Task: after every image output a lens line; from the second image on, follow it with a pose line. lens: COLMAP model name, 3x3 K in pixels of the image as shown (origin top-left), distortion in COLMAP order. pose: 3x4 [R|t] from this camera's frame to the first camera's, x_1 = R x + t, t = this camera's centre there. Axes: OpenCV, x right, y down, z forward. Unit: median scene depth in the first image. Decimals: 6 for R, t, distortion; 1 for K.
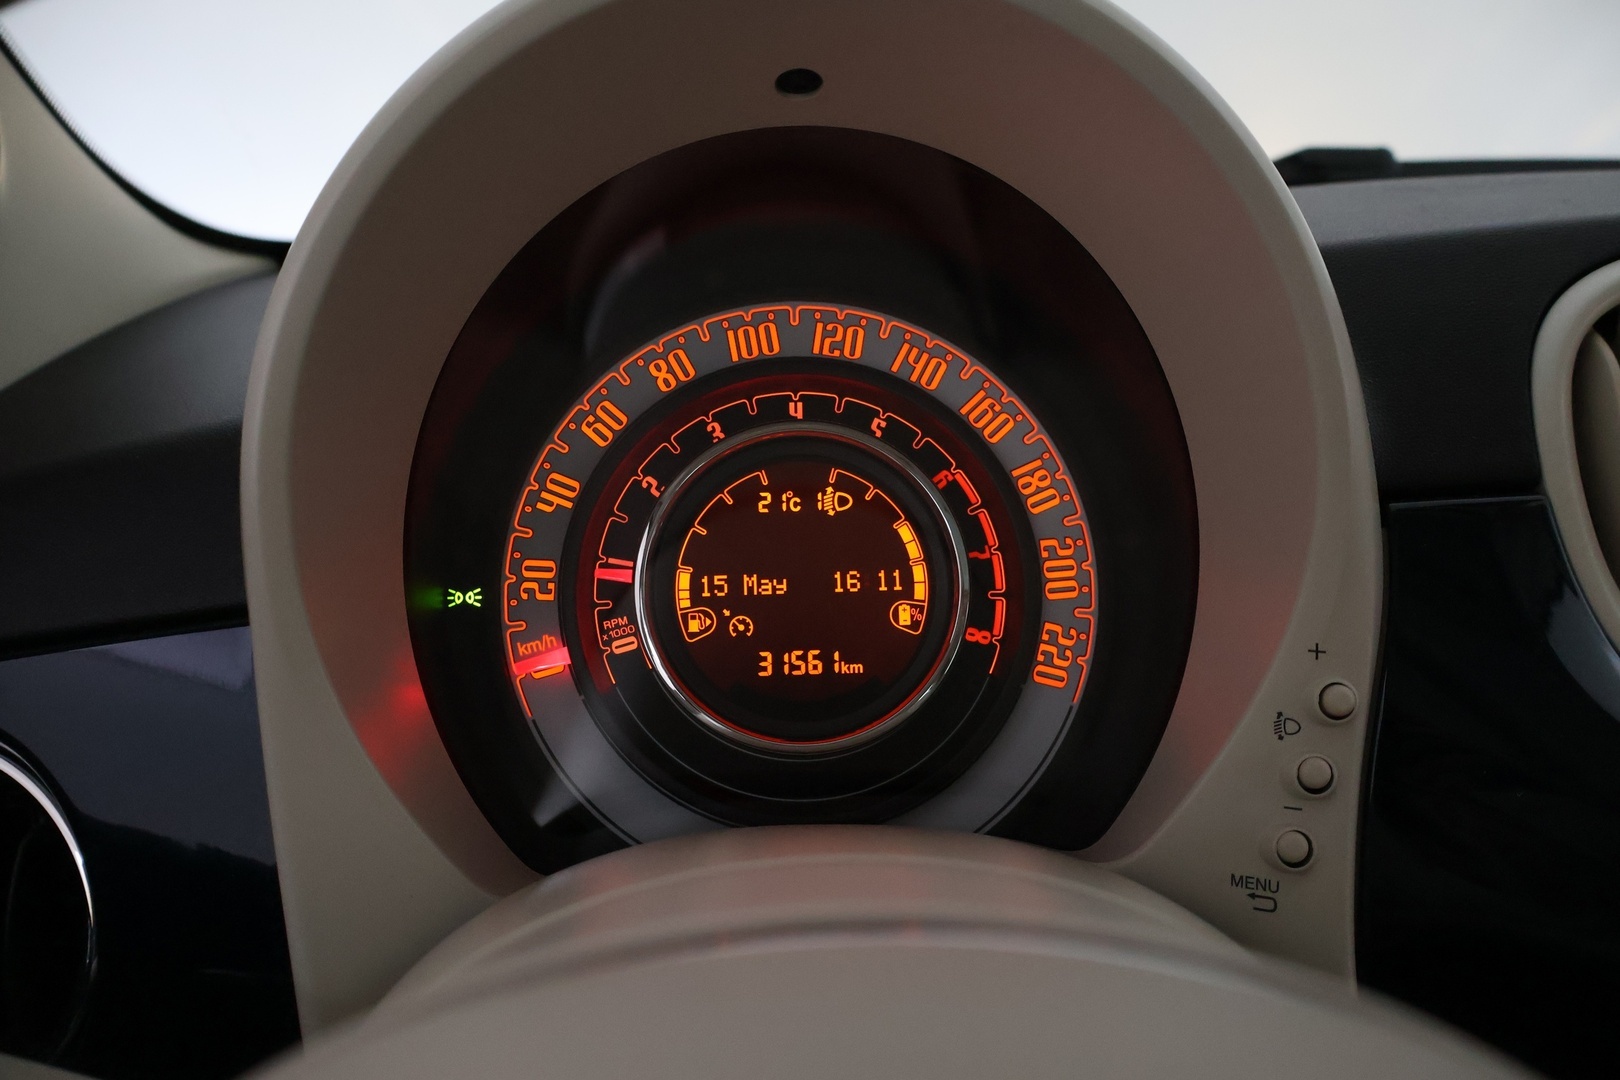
lens RADIAL K [[1372.7, 0, 810.0], [0, 1372.7, 540.0], [0, 0, 1]] dist [0.000069, 0.015755]
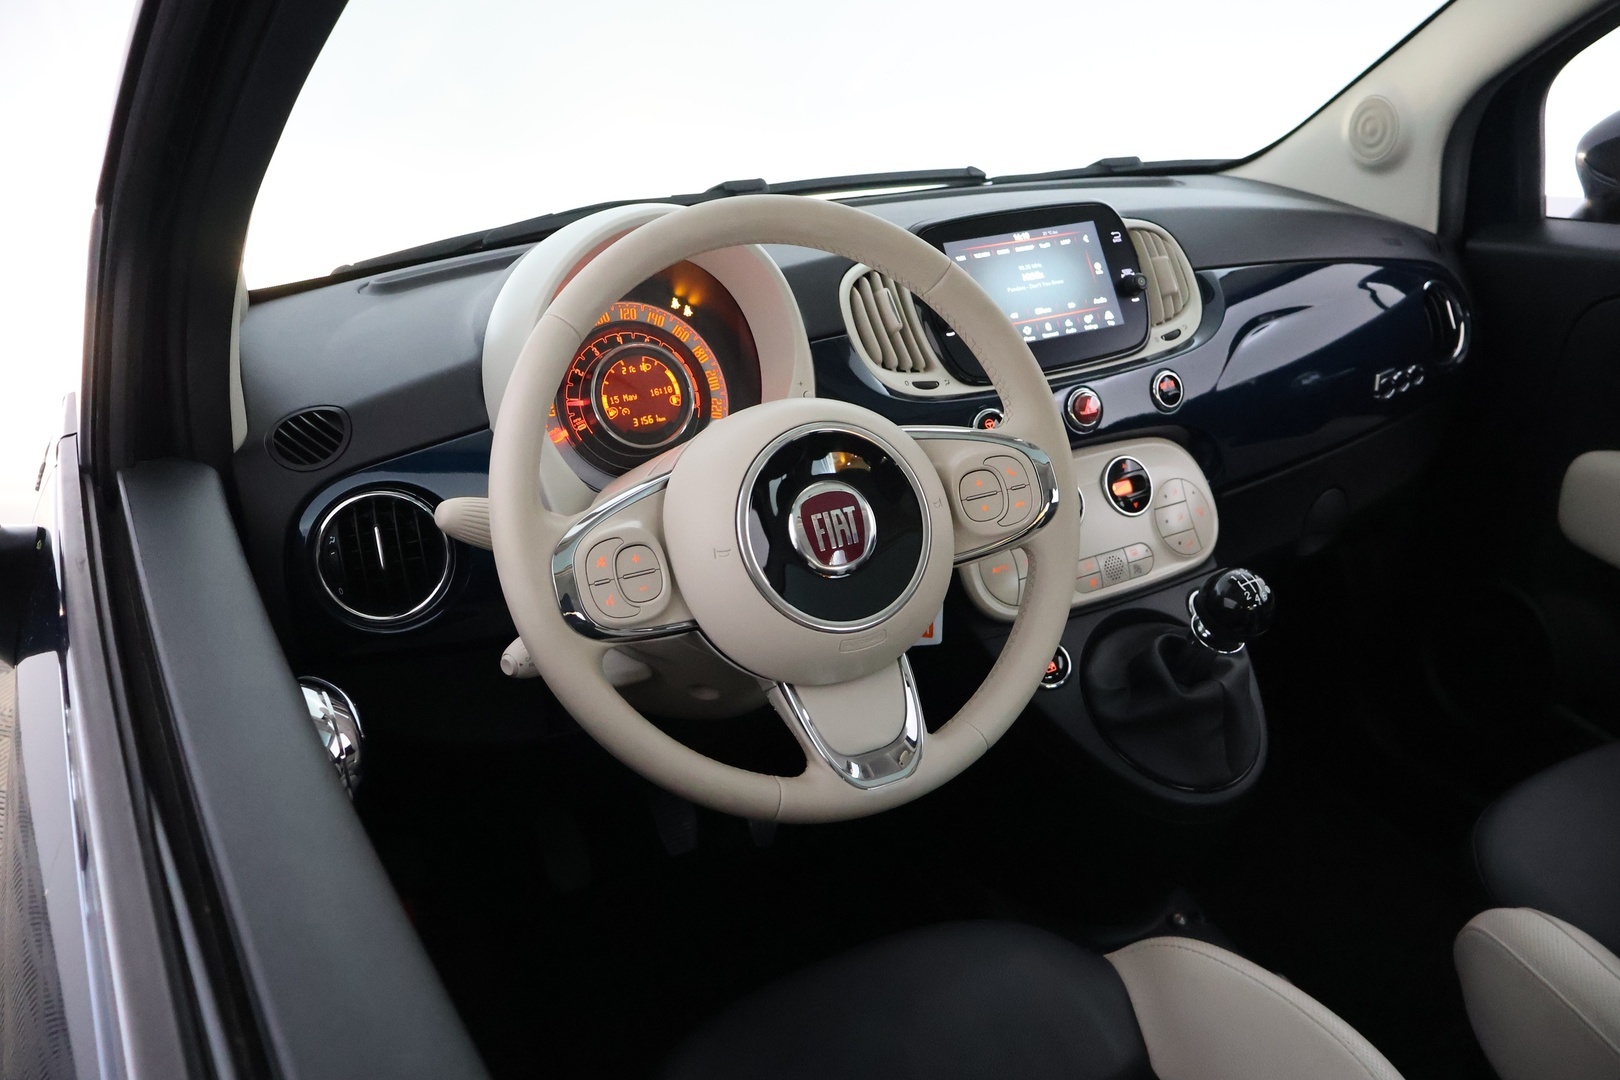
lens RADIAL K [[1372.7, 0, 810.0], [0, 1372.7, 540.0], [0, 0, 1]] dist [0.000069, 0.015755]
pose [[0.893529, -0.191809, 0.405974, -0.981941], [0.161938, 0.980976, 0.107061, 0.082508], [-0.418786, -0.029919, 0.907592, -1.967870]]
